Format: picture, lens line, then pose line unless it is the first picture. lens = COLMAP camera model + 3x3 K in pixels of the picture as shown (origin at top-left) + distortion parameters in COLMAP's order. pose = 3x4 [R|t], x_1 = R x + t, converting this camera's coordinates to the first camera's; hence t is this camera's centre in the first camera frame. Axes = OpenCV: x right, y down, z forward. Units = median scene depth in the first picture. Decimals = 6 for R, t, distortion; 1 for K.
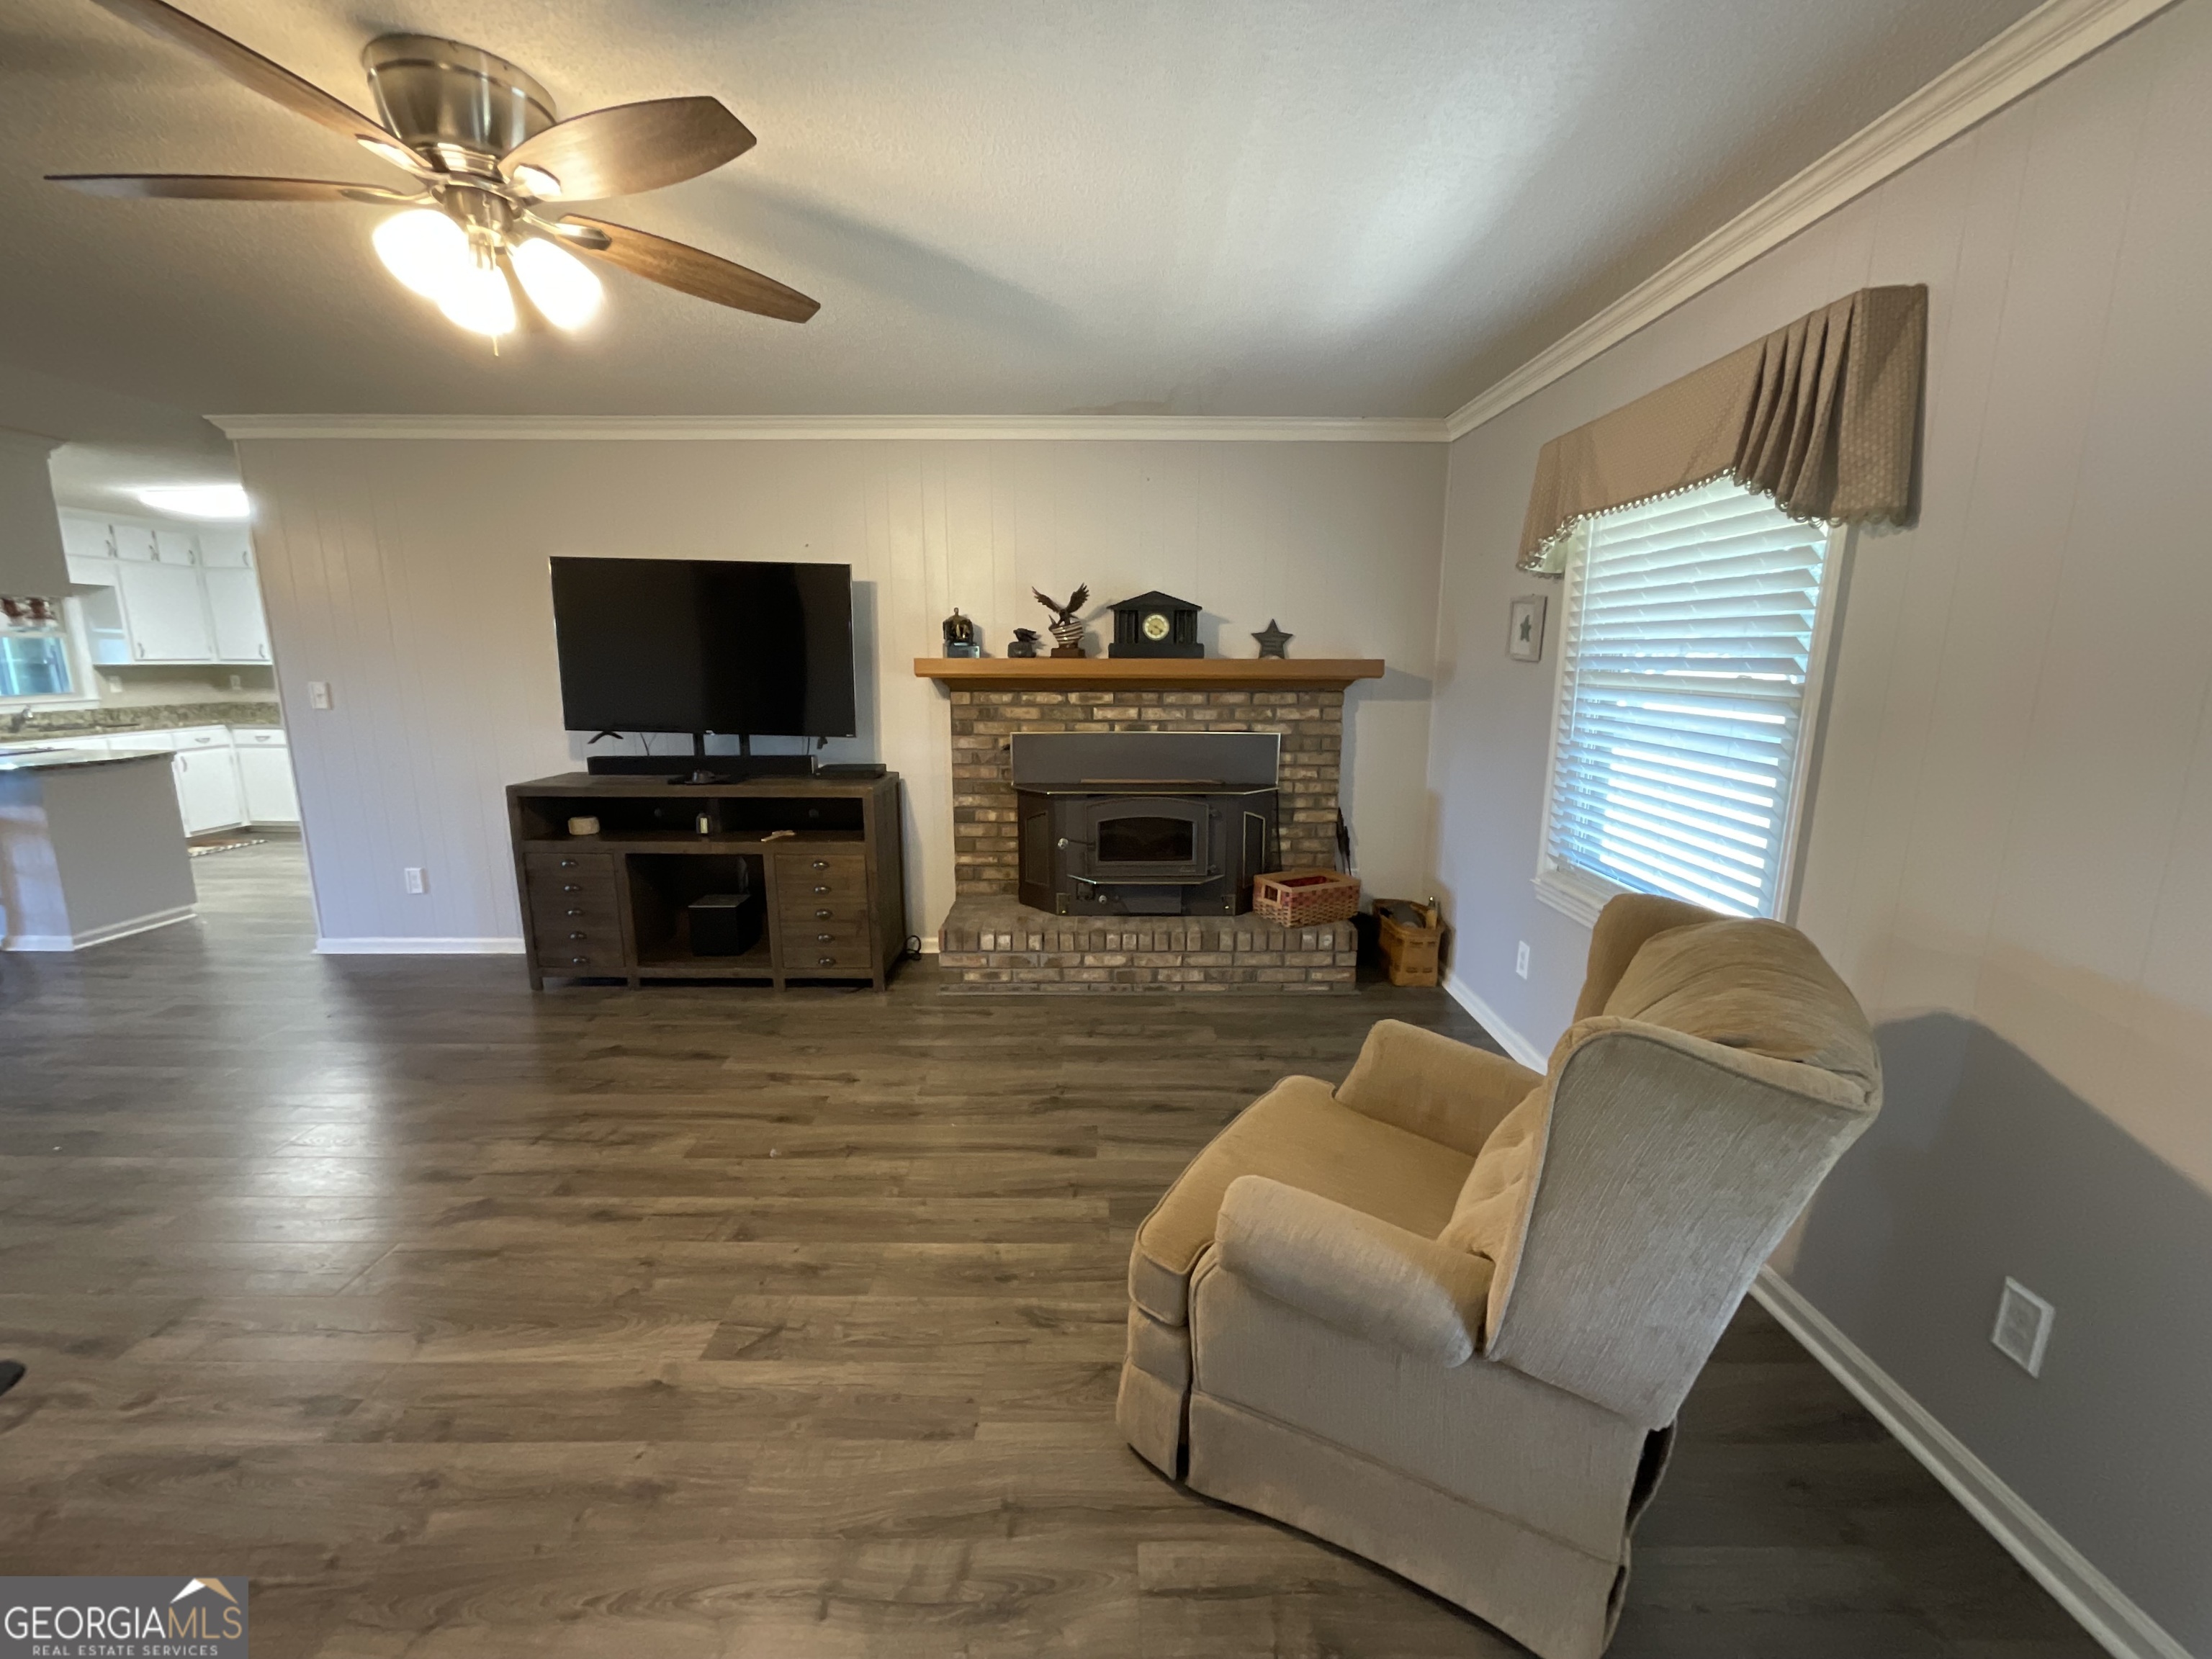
lens RADIAL K [[889.1, 0, 1112.0], [0, 889.1, 835.5], [0, 0, 1]] dist [-0.004019, -0.000166]
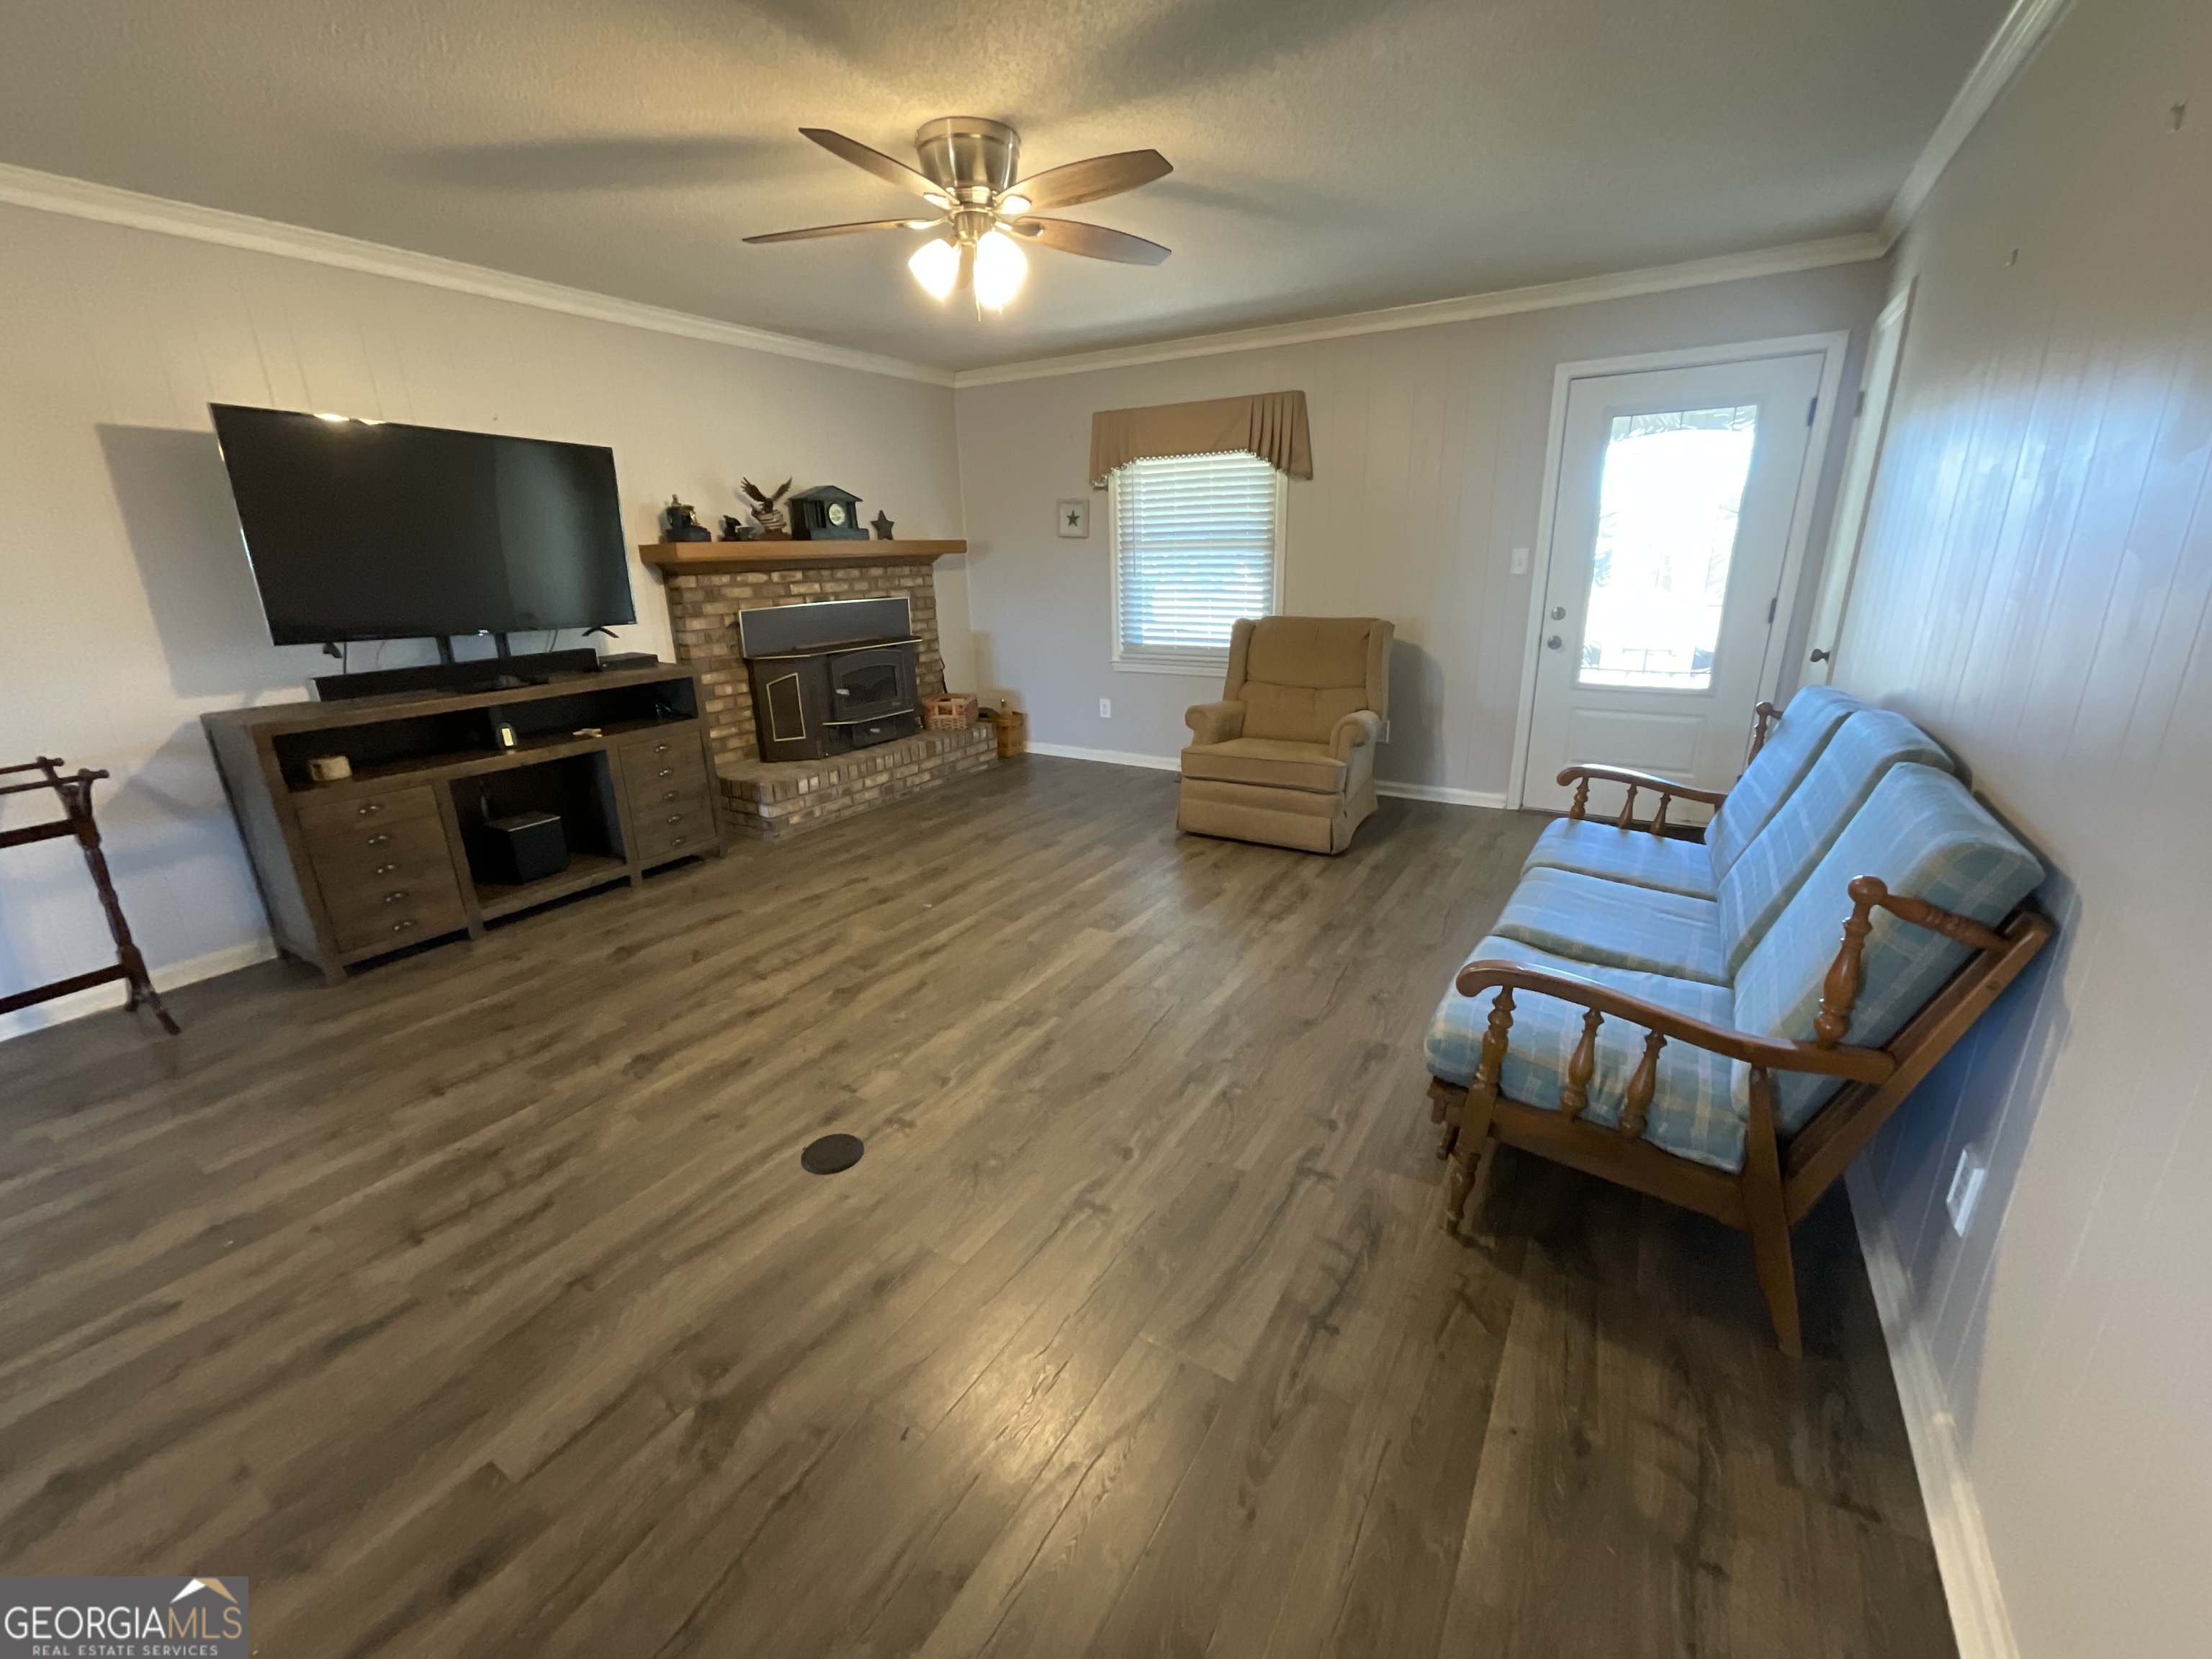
lens RADIAL K [[889.1, 0, 1111.2], [0, 889.1, 836.6], [0, 0, 1]] dist [-0.004019, -0.000166]
pose [[0.527637, -0.277172, 0.802978, -0.881761], [0.189856, 0.959837, 0.206563, 0.016360], [-0.827982, 0.043460, 0.559068, -0.005492]]
